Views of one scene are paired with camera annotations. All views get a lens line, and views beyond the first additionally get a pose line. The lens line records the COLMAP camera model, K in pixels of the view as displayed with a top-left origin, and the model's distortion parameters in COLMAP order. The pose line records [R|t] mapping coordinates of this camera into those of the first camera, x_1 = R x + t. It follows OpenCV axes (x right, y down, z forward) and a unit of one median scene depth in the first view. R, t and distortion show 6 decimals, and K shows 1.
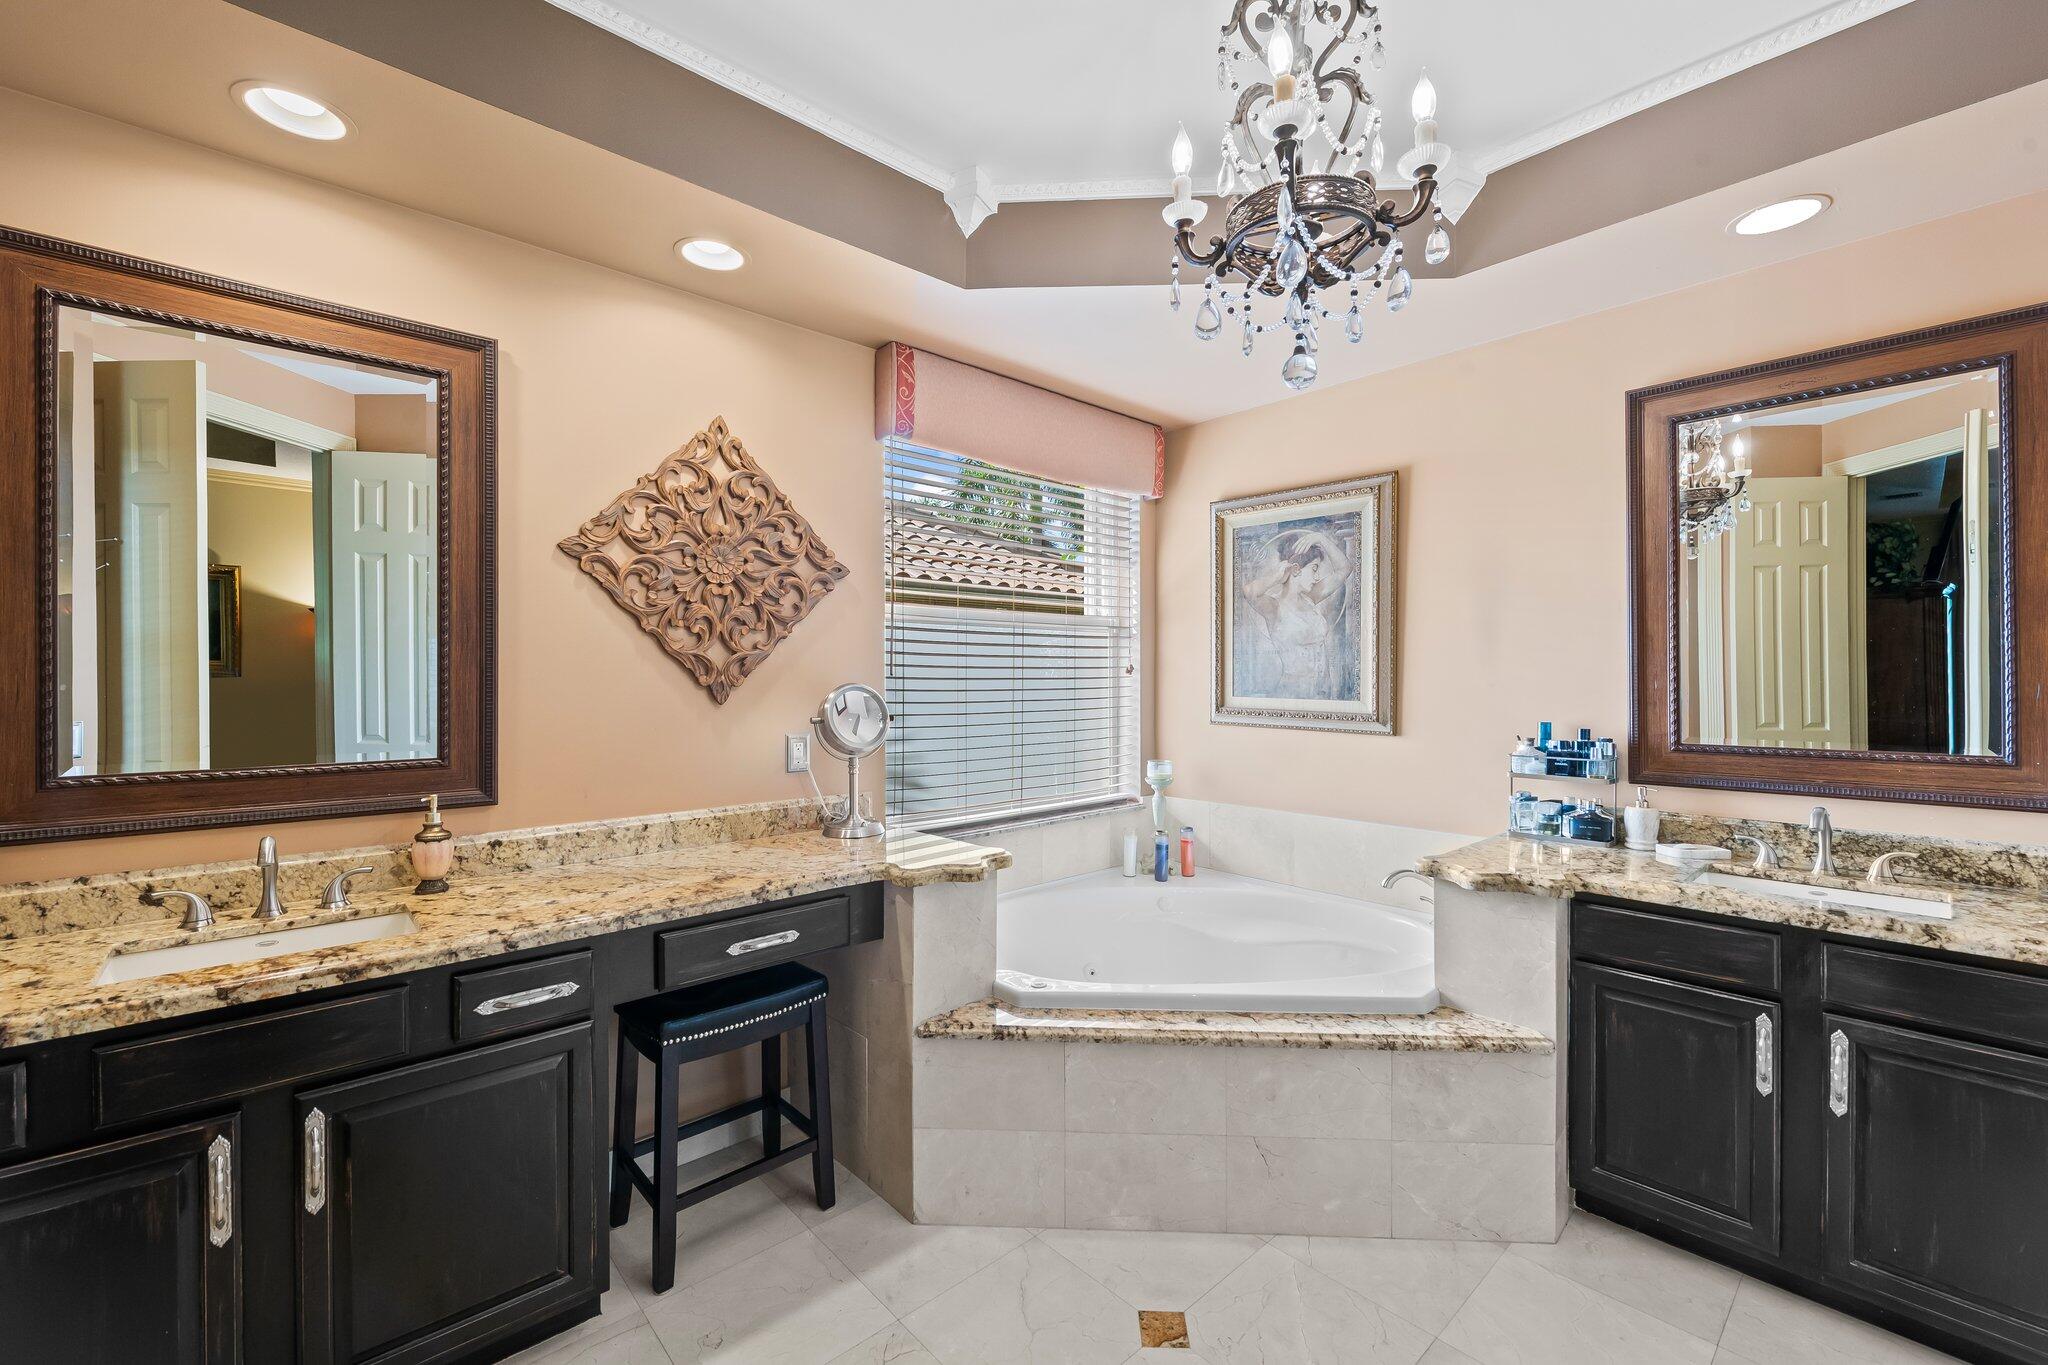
lens RADIAL K [[866.3, 0, 1023.6], [0, 866.3, 673.7], [0, 0, 1]] dist [-0.000957, -0.000449]
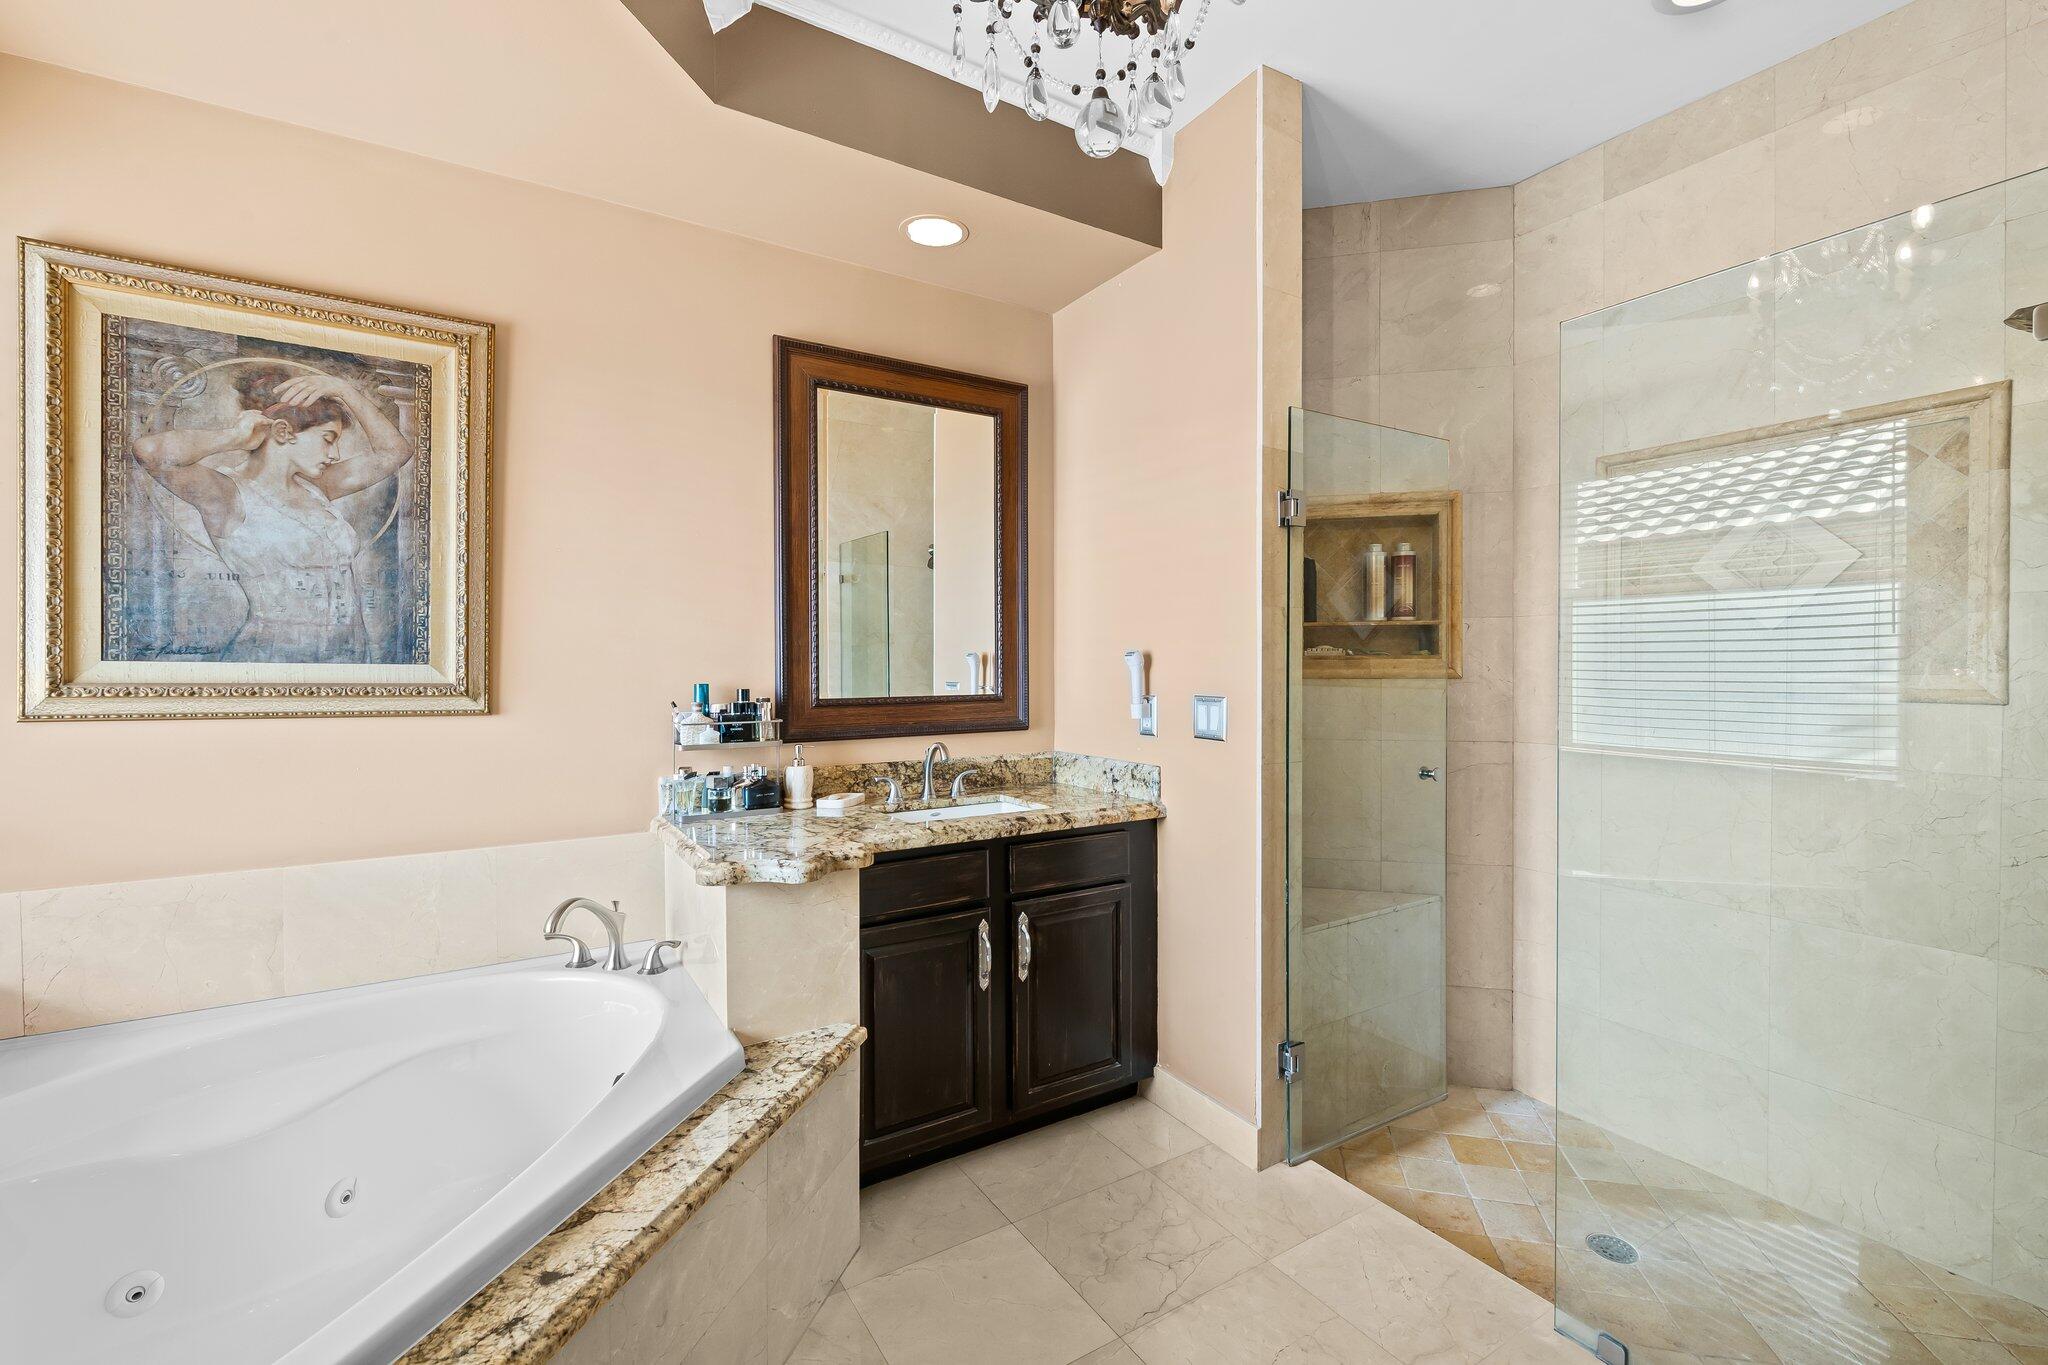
lens RADIAL K [[875.1, 0, 1025.5], [0, 875.1, 675.9], [0, 0, 1]] dist [-0.000486, -0.000464]
pose [[0.164109, -0.007745, 0.986412, -0.211359], [0.001114, 0.999970, 0.007666, 0.043027], [-0.986442, -0.000160, 0.164113, 0.556645]]
